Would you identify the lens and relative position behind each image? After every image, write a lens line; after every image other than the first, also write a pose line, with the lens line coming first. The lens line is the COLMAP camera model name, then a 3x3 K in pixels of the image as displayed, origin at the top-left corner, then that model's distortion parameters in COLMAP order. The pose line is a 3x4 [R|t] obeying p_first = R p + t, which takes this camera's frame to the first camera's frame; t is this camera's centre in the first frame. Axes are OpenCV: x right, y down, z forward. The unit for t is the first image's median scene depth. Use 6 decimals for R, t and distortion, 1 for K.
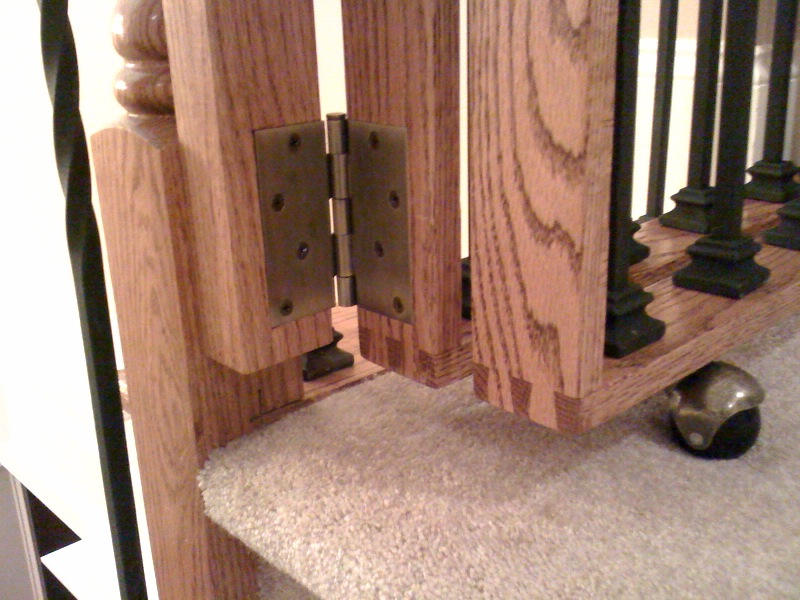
lens RADIAL K [[925.2, 0, 399.4], [0, 925.2, 300.7], [0, 0, 1]] dist [0.043048, 0.000000]
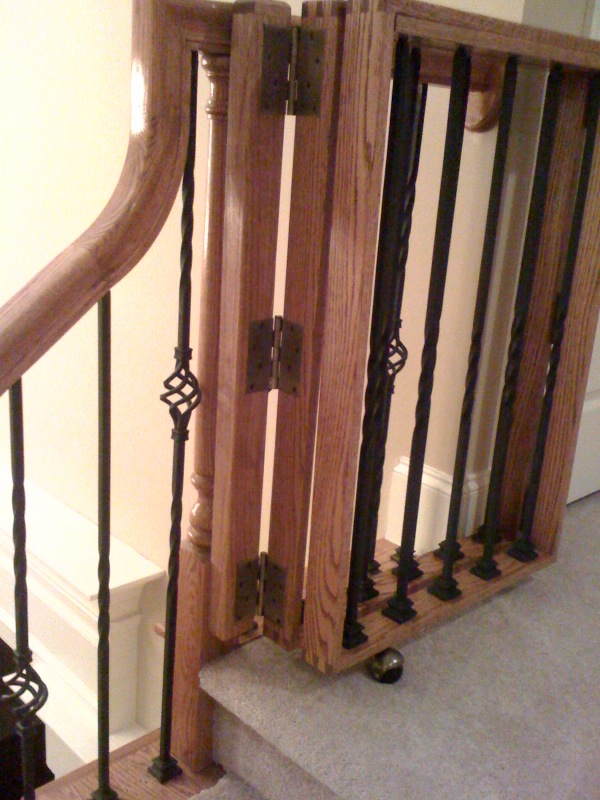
lens RADIAL K [[925.2, 0, 322.6], [0, 925.2, 400.3], [0, 0, 1]] dist [0.043048, 0.000000]
pose [[0.993662, 0.101083, 0.049166, -0.077507], [-0.099545, 0.994493, -0.032788, -0.603888], [-0.052210, 0.027686, 0.998252, -1.930873]]
